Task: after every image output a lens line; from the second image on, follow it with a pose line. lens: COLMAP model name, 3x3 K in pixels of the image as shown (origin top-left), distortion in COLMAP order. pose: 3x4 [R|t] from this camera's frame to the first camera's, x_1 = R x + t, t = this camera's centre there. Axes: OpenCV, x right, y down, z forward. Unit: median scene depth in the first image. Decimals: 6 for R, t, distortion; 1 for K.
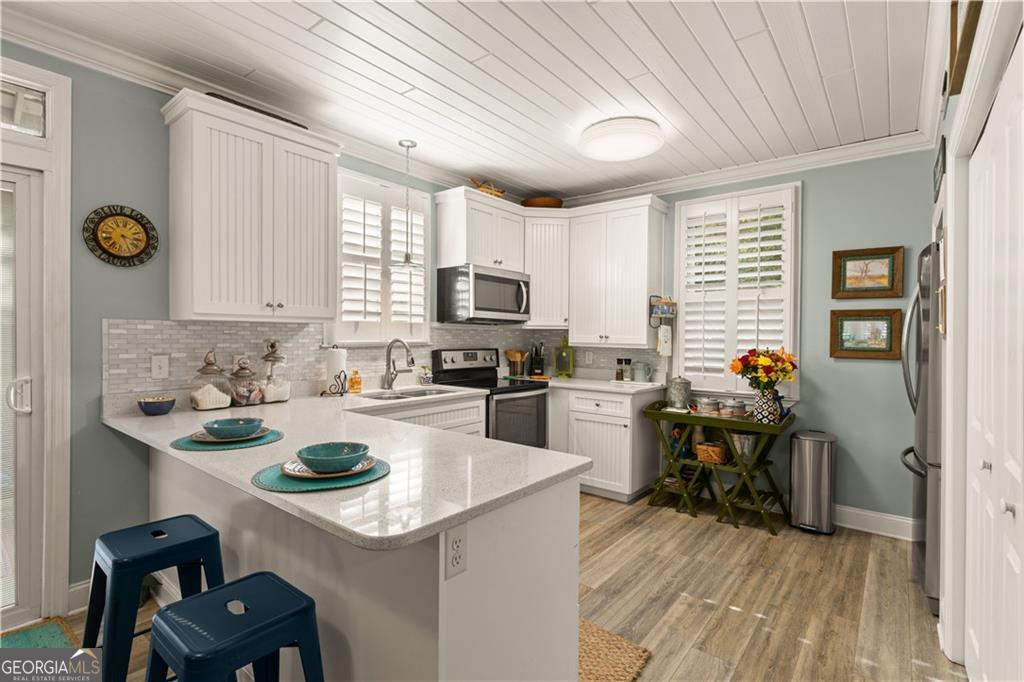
lens RADIAL K [[495.5, 0, 511.9], [0, 495.5, 340.6], [0, 0, 1]] dist [0.026036, -0.000495]
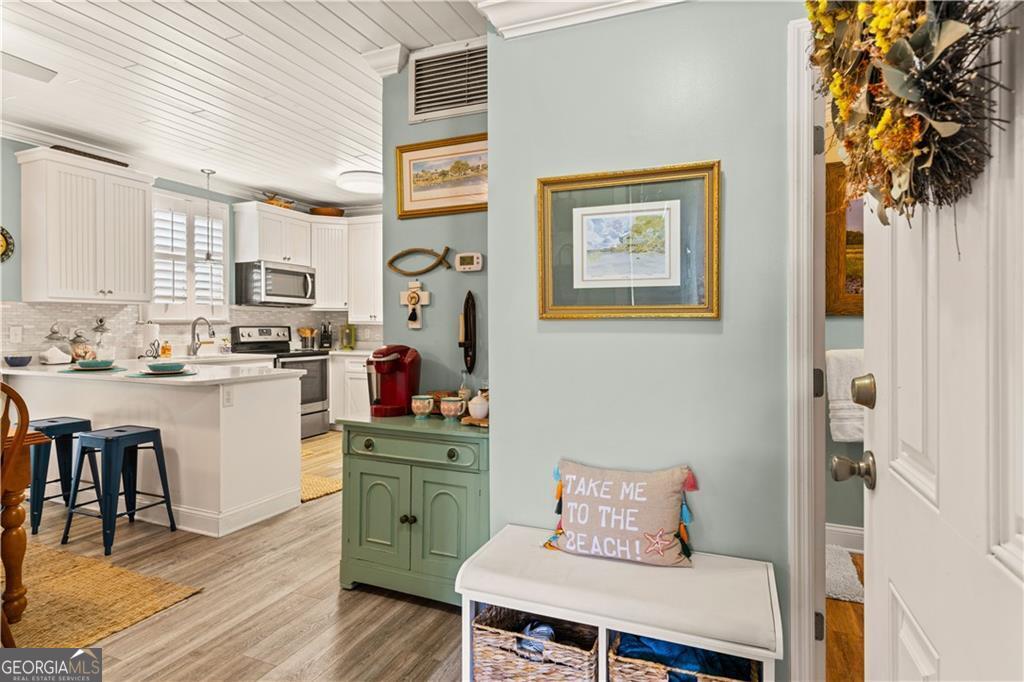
lens RADIAL K [[558.4, 0, 511.8], [0, 558.4, 332.6], [0, 0, 1]] dist [-0.006535, 0.001108]
pose [[0.960921, -0.010091, 0.276640, 0.144923], [0.008681, 0.999942, 0.006320, 0.033580], [-0.276688, -0.003671, 0.960953, -0.617270]]
